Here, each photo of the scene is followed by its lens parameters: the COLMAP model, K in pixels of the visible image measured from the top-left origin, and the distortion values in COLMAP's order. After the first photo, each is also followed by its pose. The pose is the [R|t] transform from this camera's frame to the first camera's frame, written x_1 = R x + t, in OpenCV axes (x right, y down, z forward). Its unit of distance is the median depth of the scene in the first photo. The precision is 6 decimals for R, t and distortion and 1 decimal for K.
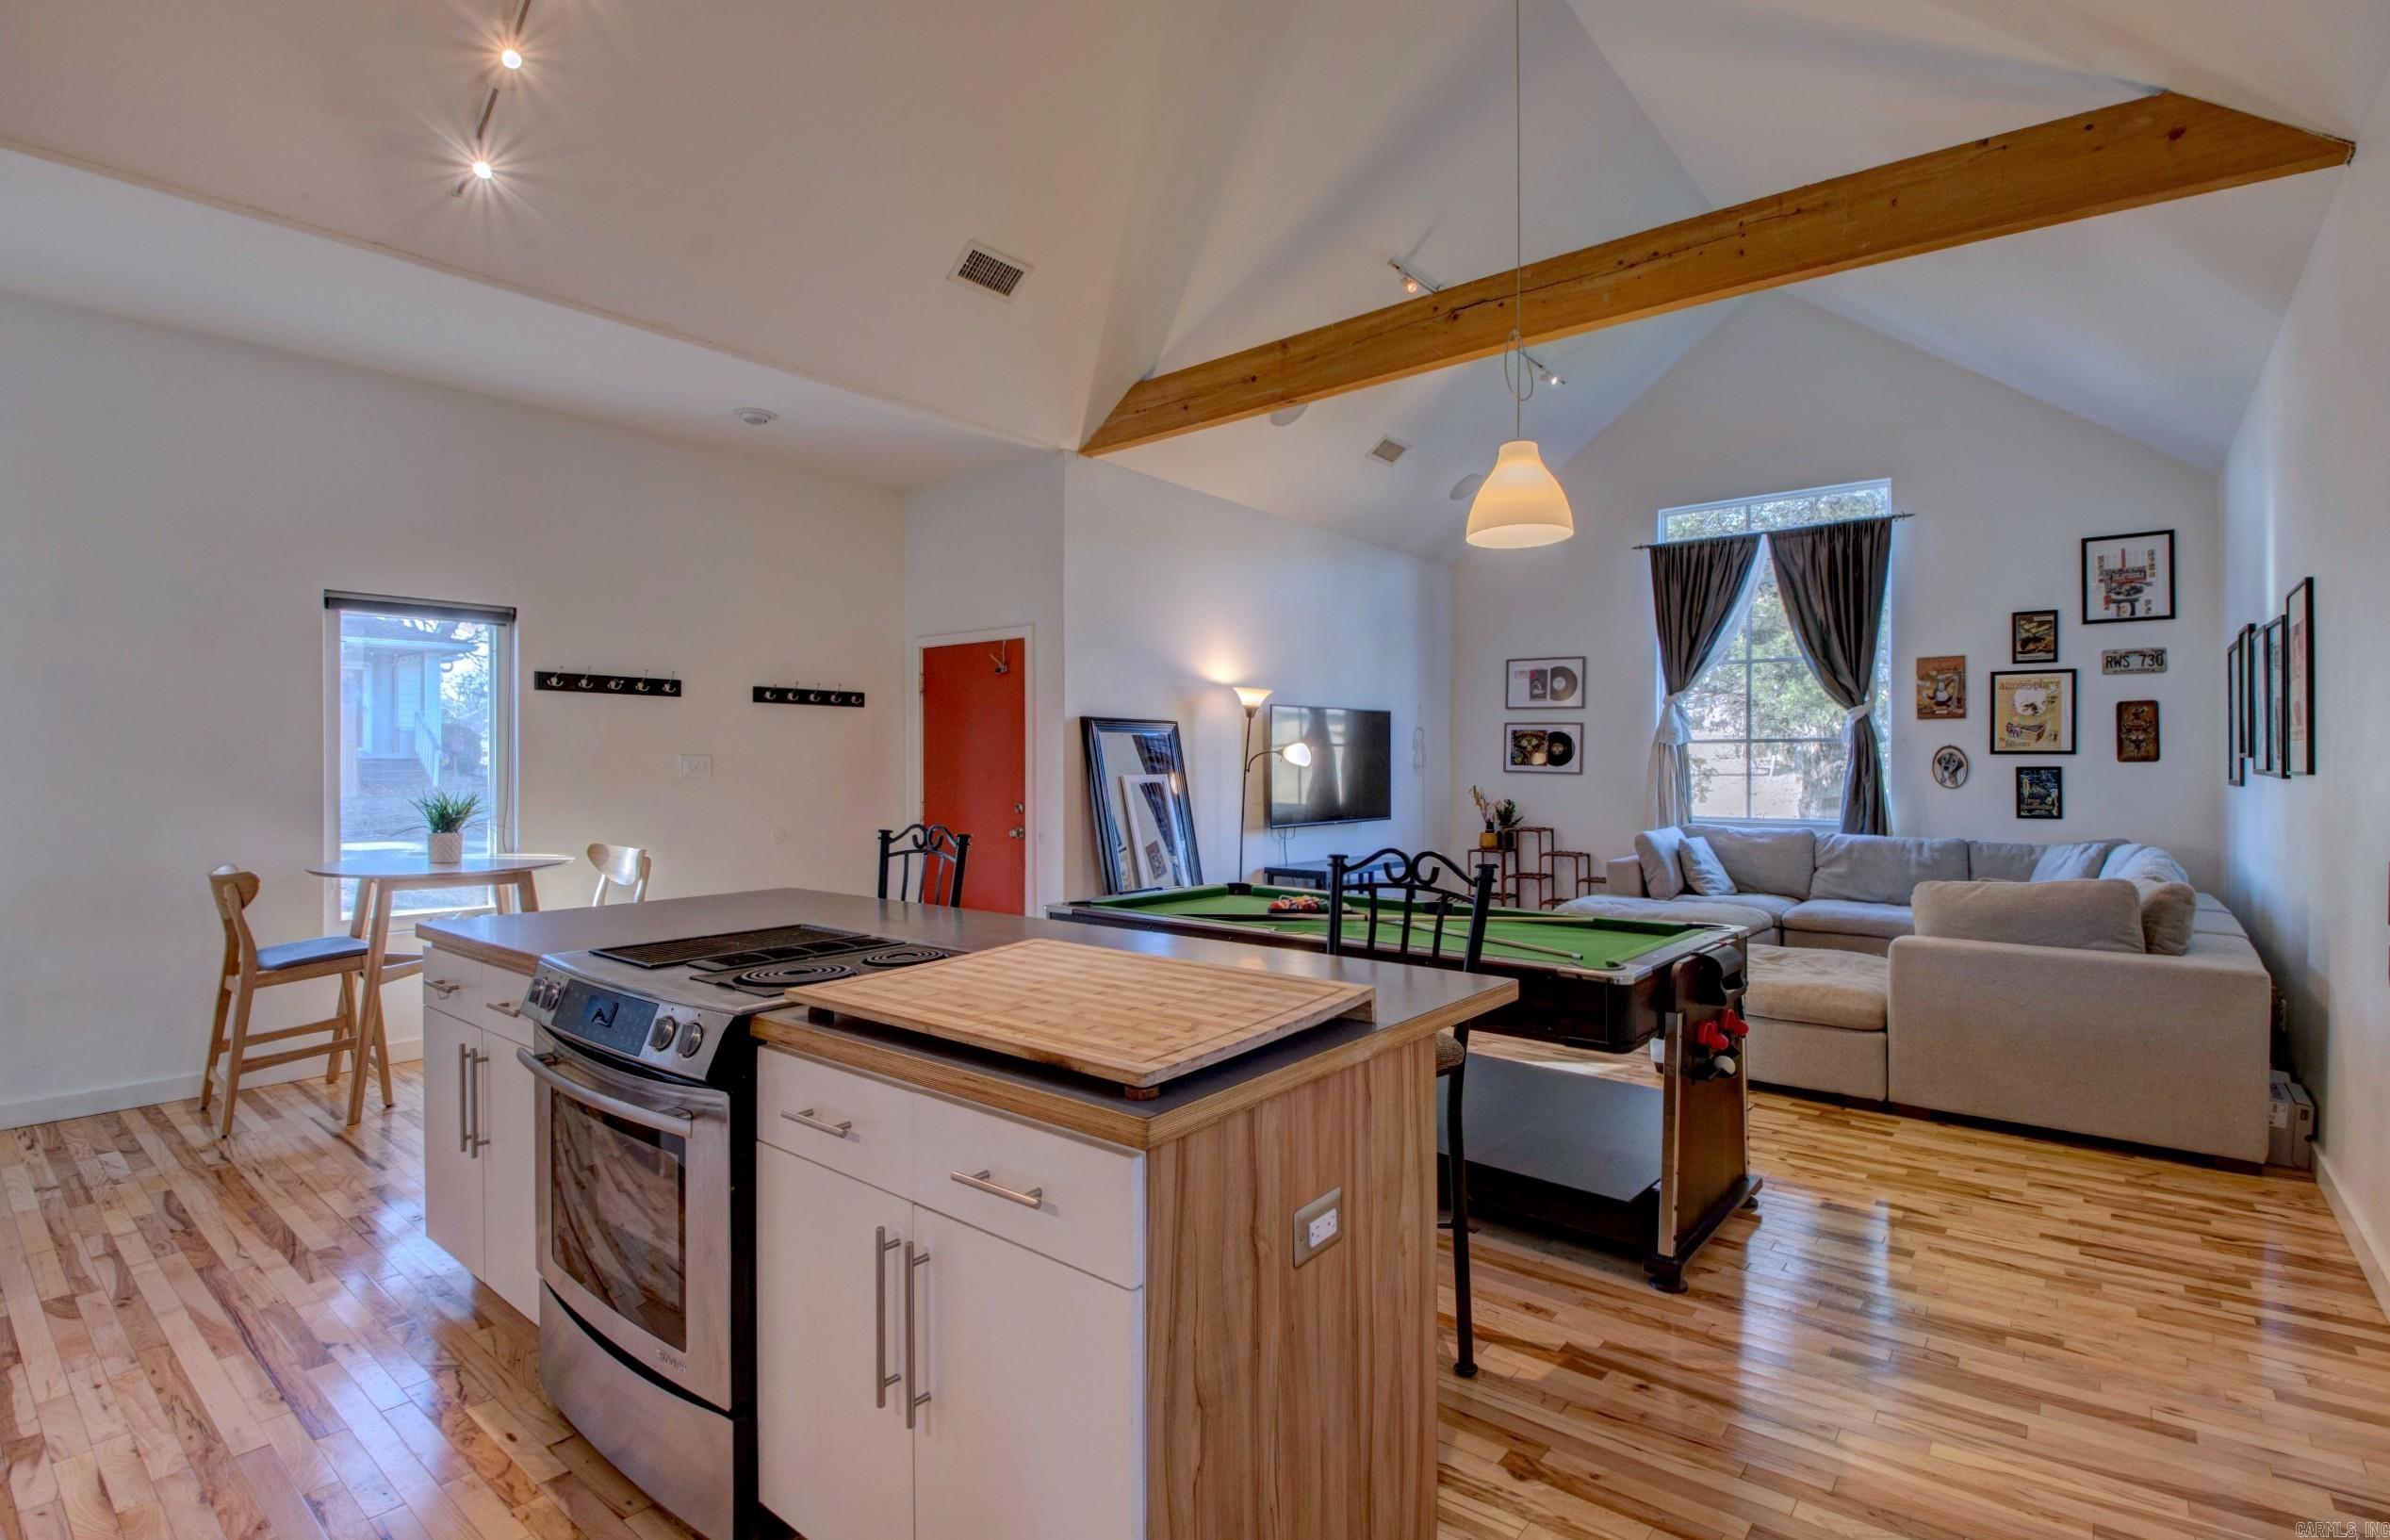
lens RADIAL K [[1121.2, 0, 1189.7], [0, 1121.2, 761.1], [0, 0, 1]] dist [0.000250, -0.015116]
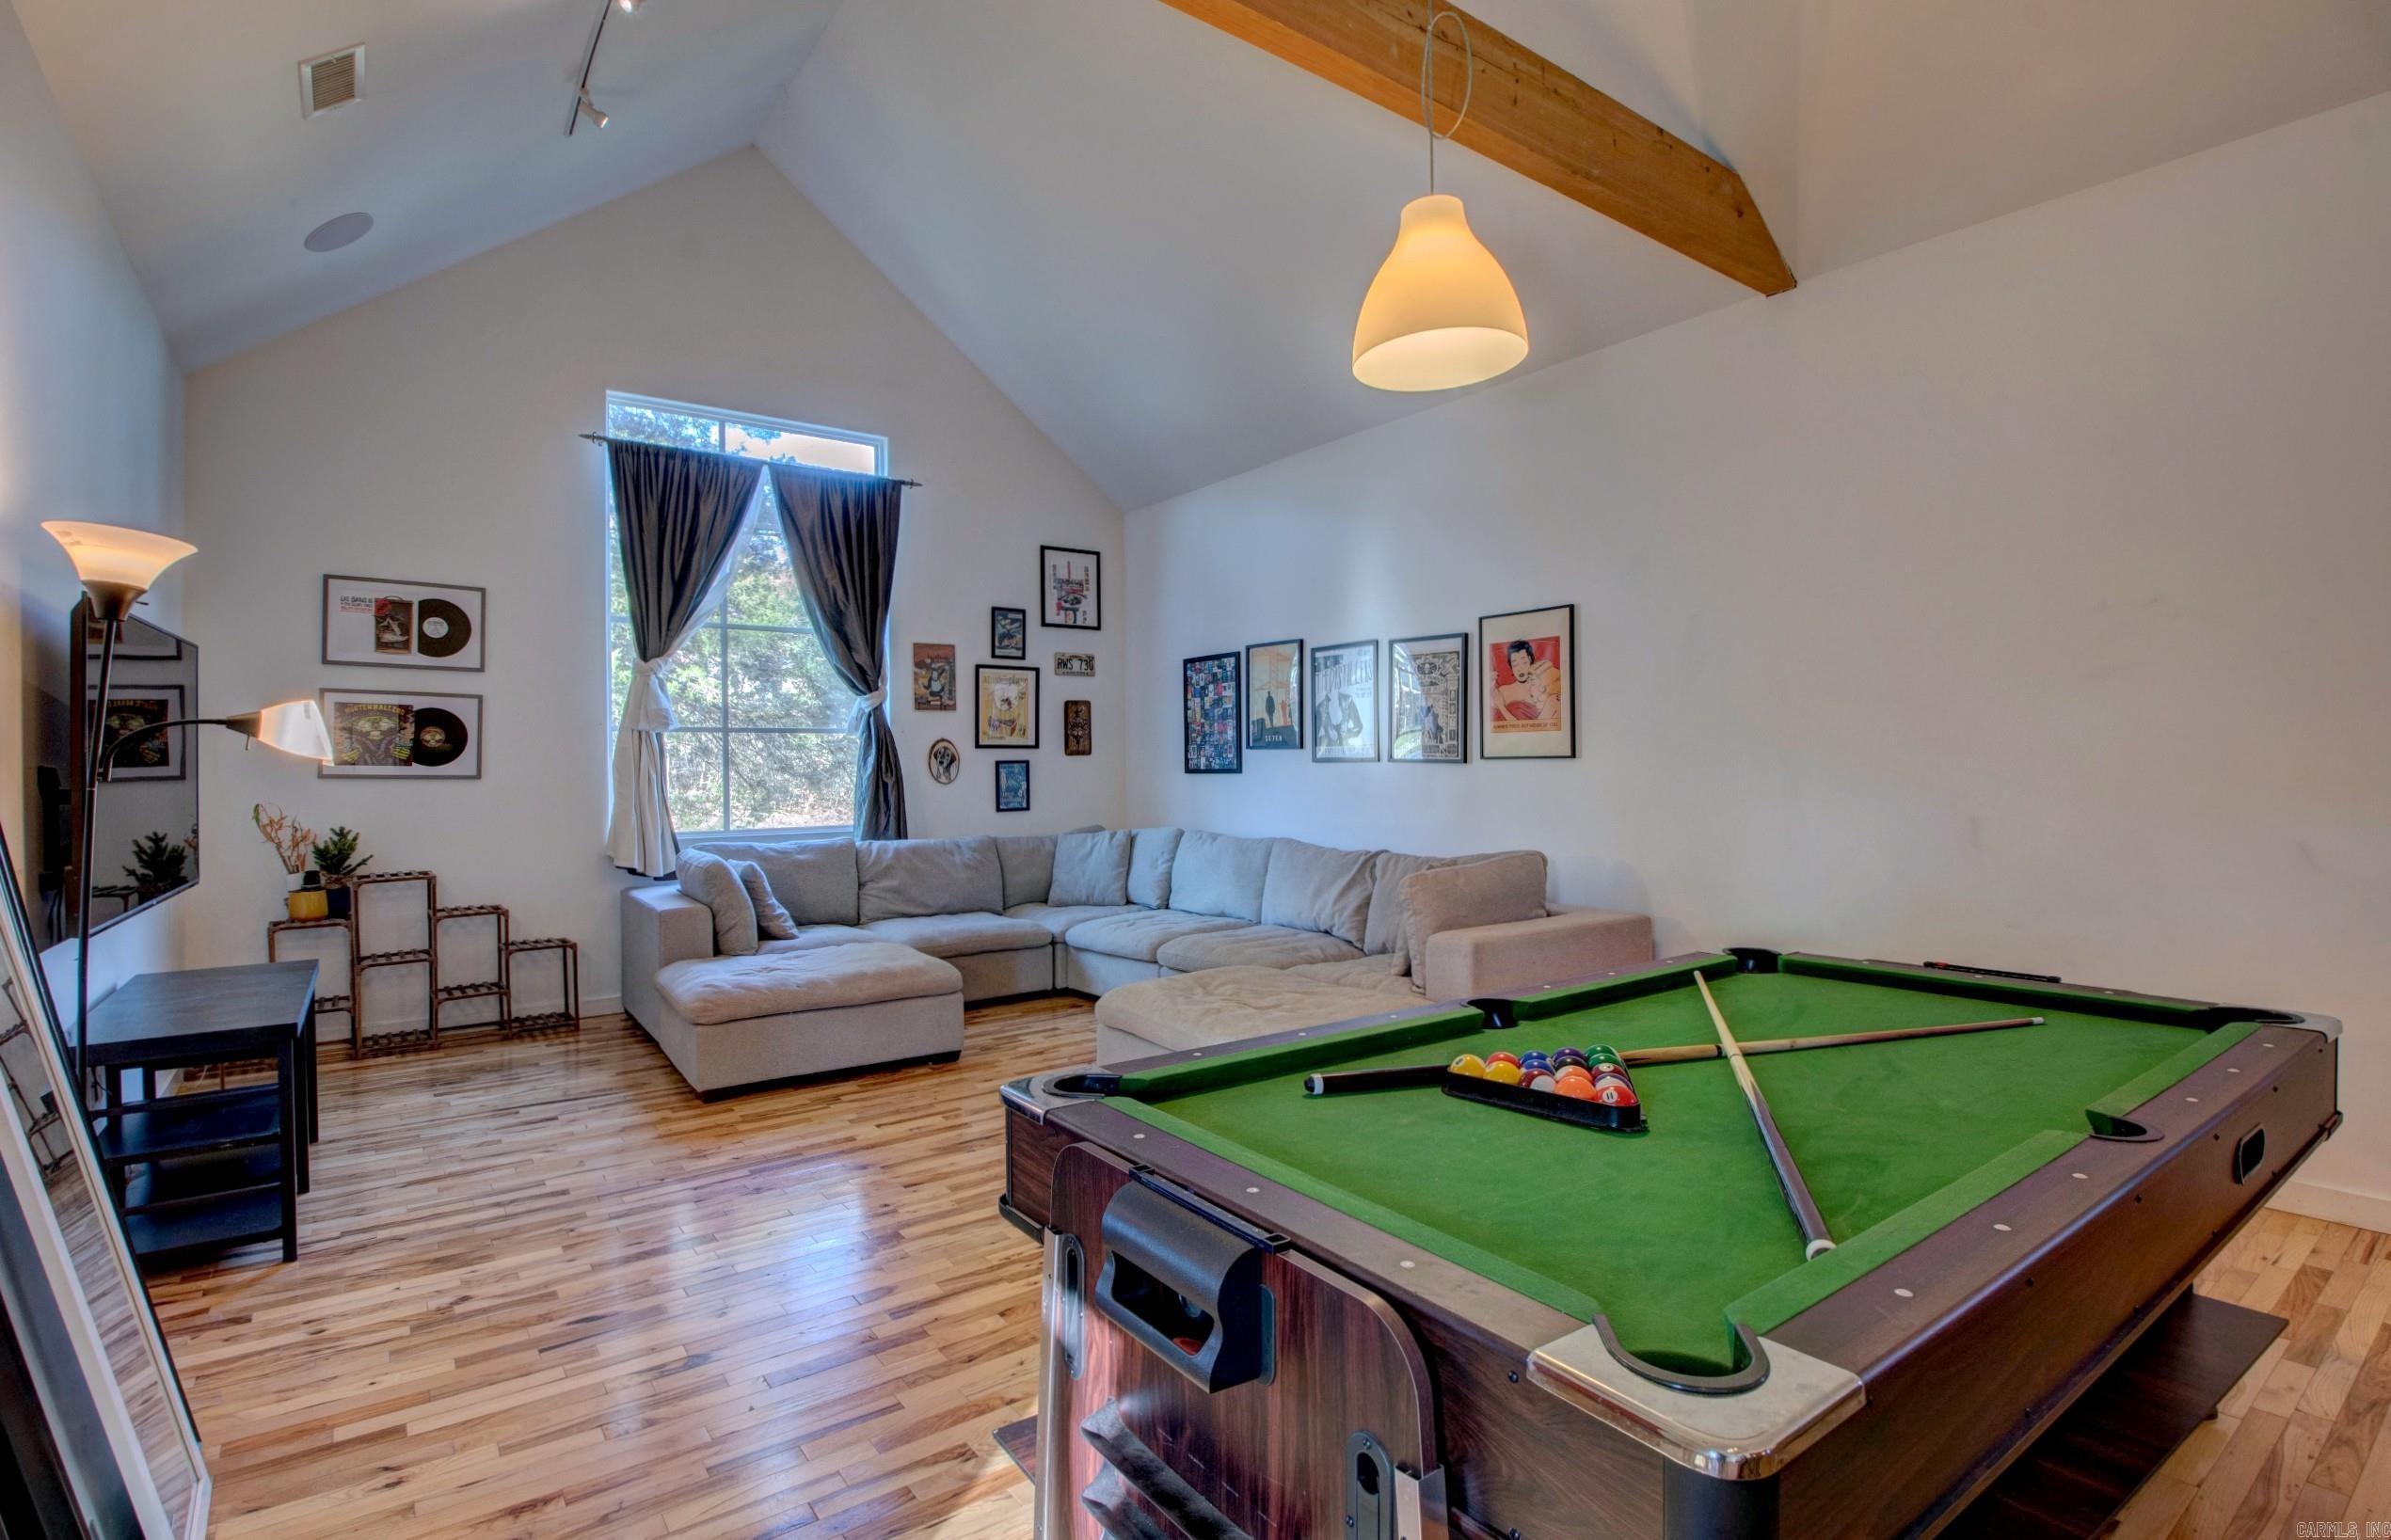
lens RADIAL K [[1121.5, 0, 1202.8], [0, 1121.5, 761.1], [0, 0, 1]] dist [0.000250, -0.015116]
pose [[0.238075, -0.001794, 0.971245, -0.200752], [0.007765, 0.999970, -0.000056, 0.007047], [-0.971216, 0.007555, 0.238081, 0.608521]]
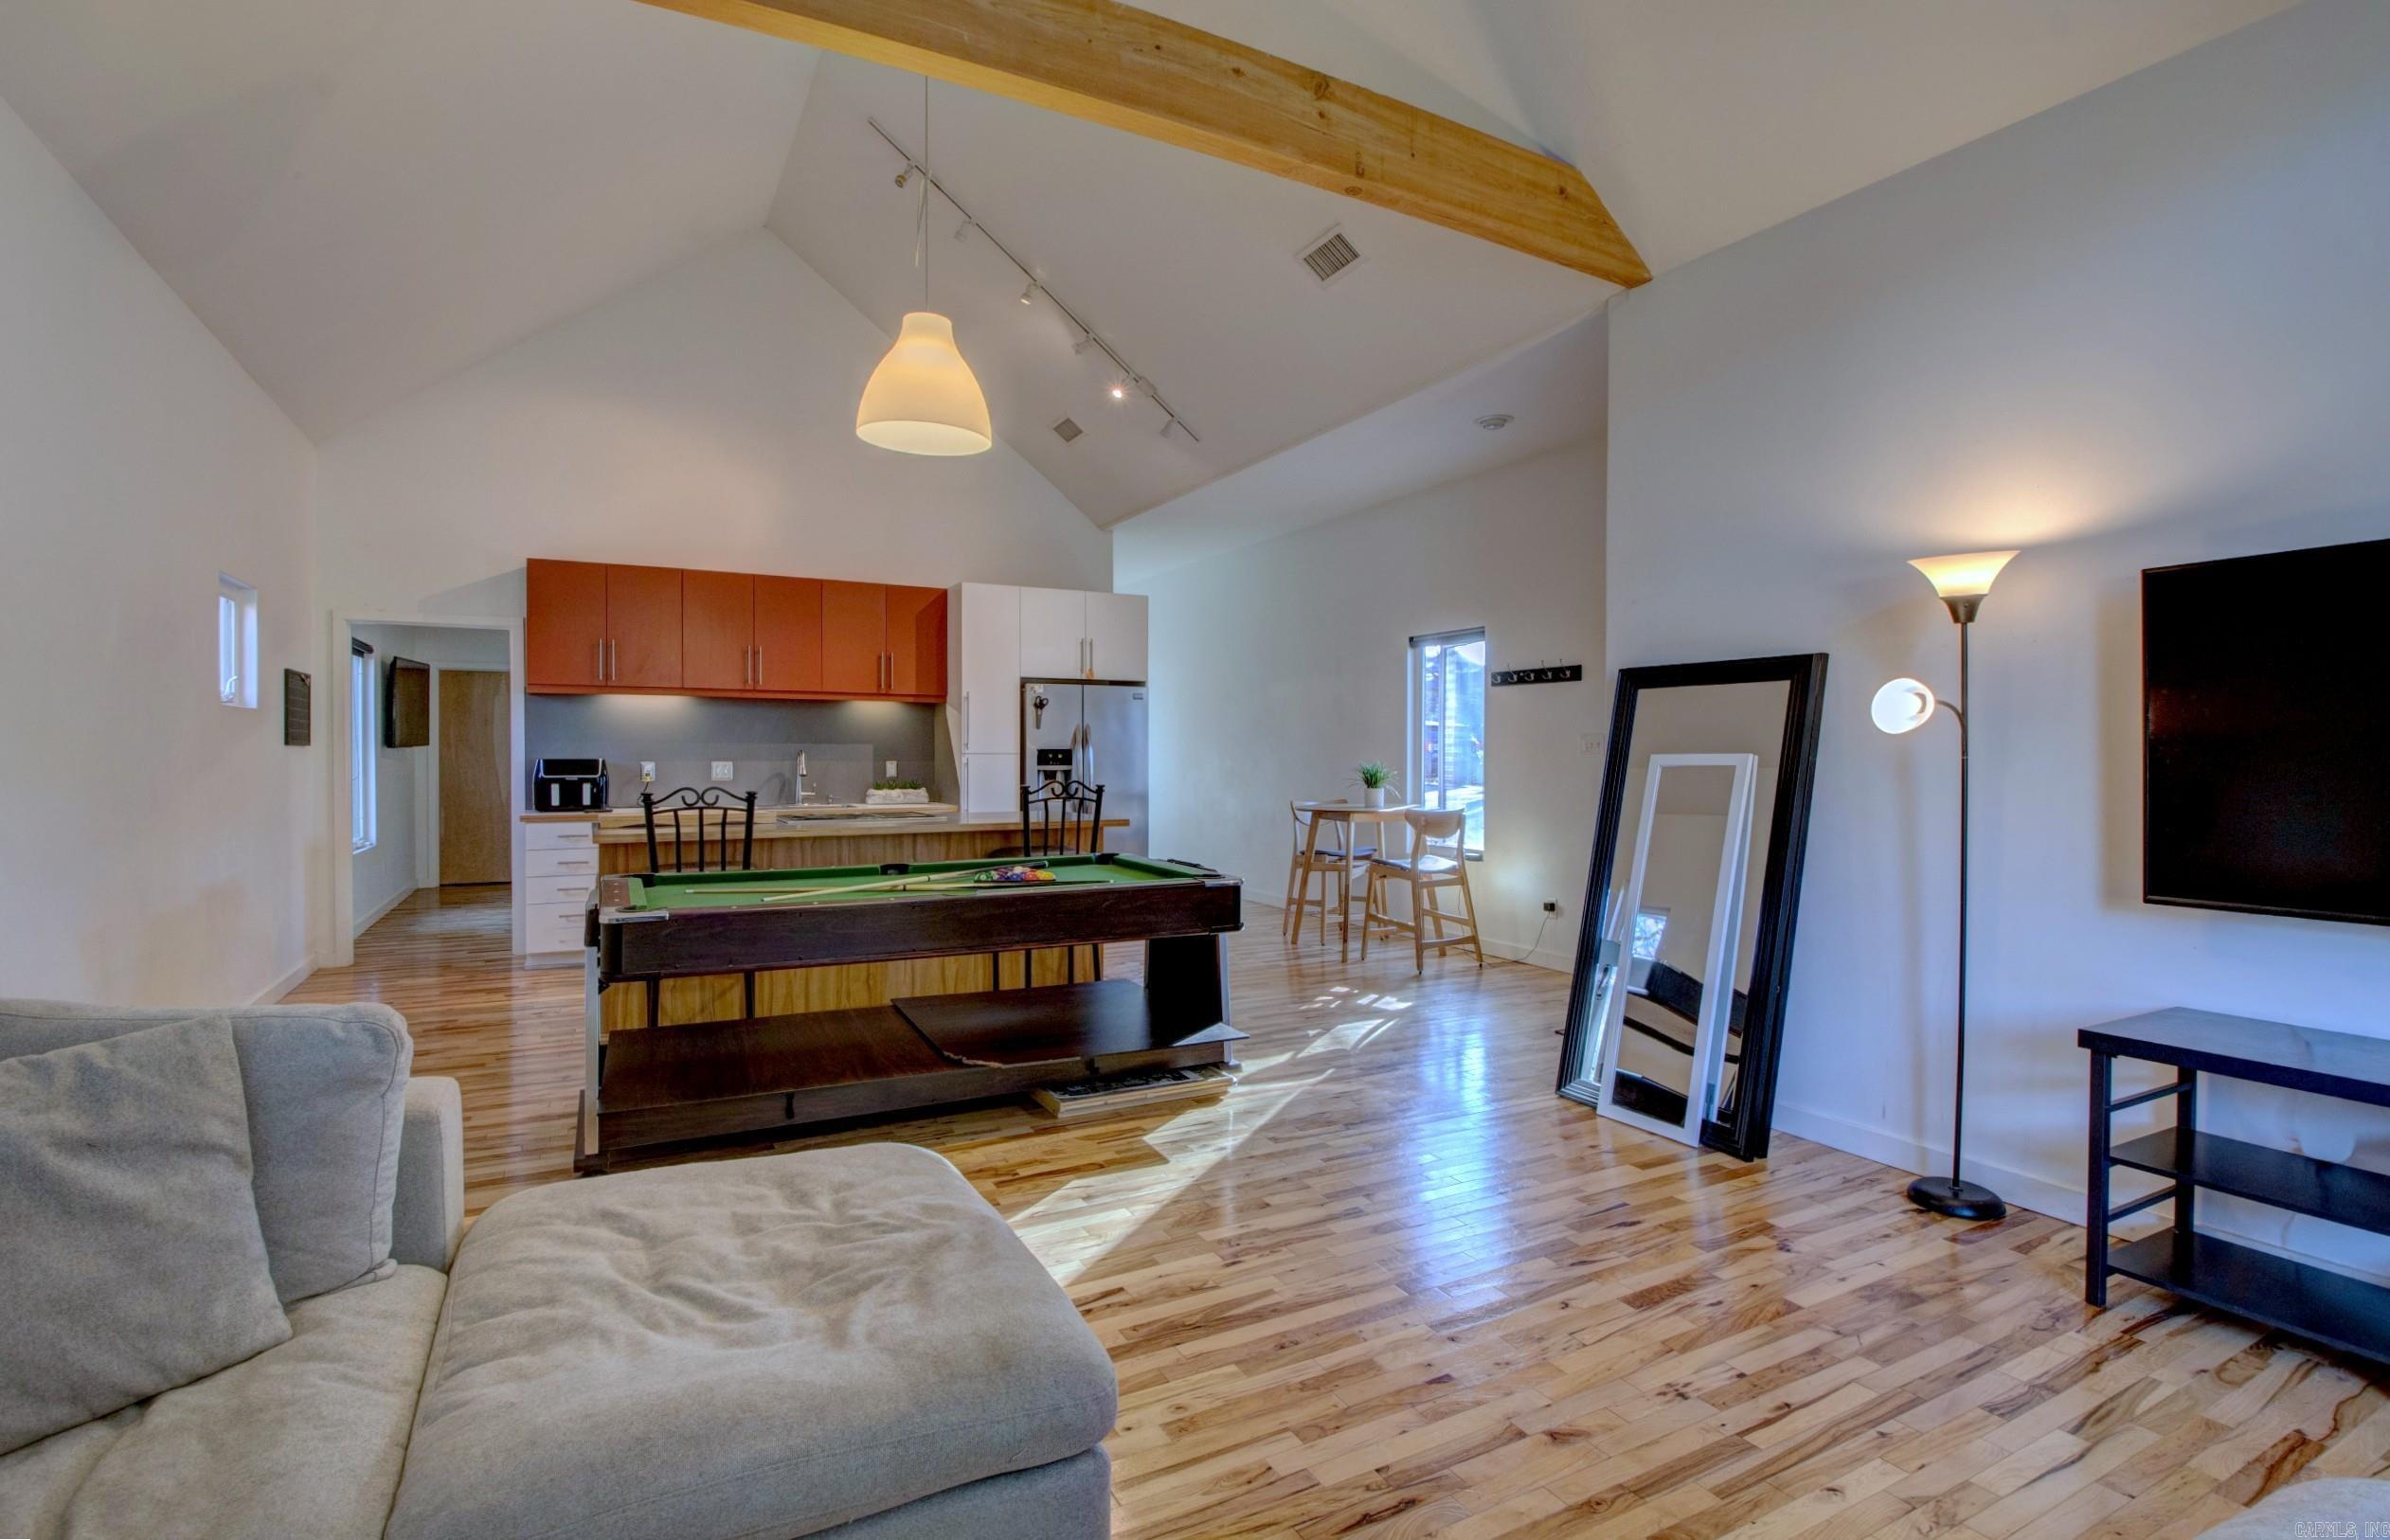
lens RADIAL K [[1121.1, 0, 1191.2], [0, 1121.1, 757.9], [0, 0, 1]] dist [0.000250, -0.015116]
pose [[-0.385754, 0.003112, -0.922596, 0.585565], [0.001614, 0.999995, 0.002698, 0.011702], [0.922600, -0.000448, -0.385757, 0.914383]]
